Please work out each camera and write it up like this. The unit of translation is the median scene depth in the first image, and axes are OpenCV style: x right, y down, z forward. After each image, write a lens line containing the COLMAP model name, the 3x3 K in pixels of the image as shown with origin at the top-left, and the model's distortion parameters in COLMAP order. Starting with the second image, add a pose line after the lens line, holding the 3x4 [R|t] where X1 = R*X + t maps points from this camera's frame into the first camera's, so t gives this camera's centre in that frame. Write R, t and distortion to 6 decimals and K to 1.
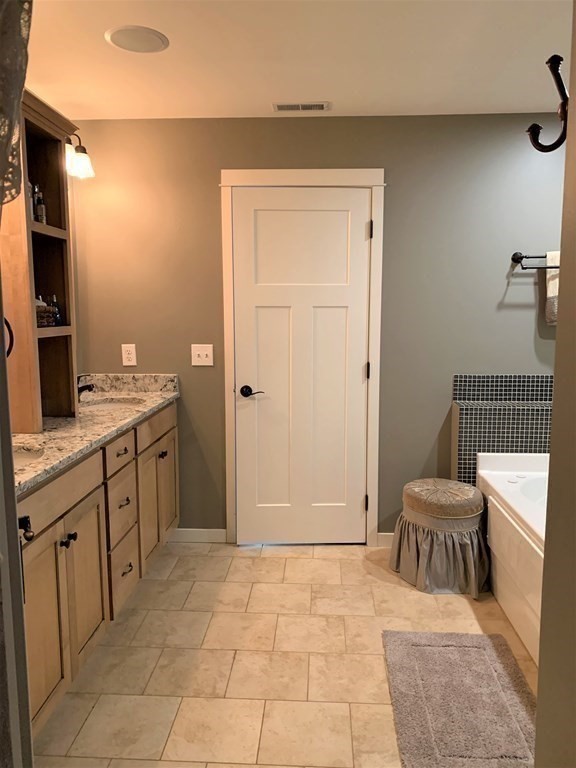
lens RADIAL K [[585.1, 0, 289.1], [0, 585.1, 385.4], [0, 0, 1]] dist [-0.000532, -0.010591]
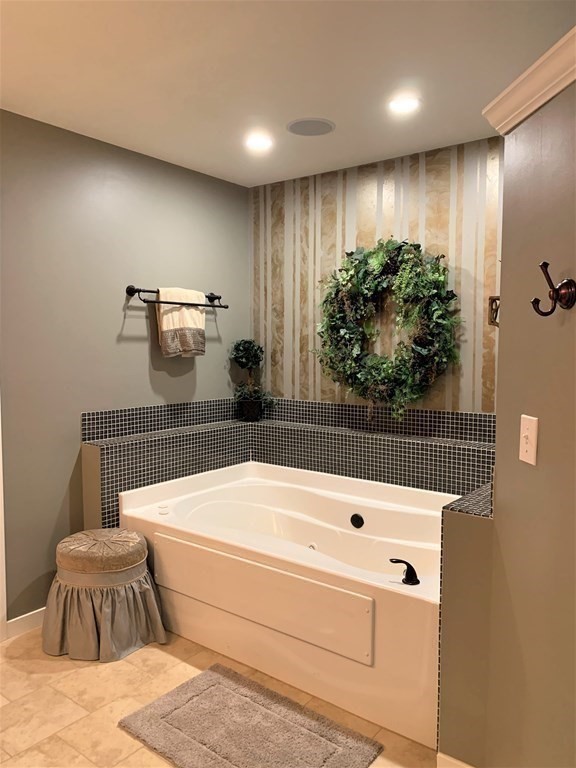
lens RADIAL K [[585.1, 0, 289.2], [0, 585.1, 381.3], [0, 0, 1]] dist [-0.000532, -0.010591]
pose [[0.556533, -0.051234, 0.829244, -0.317984], [0.102710, 0.994683, -0.007477, -0.030463], [-0.824452, 0.089333, 0.558836, 0.245006]]
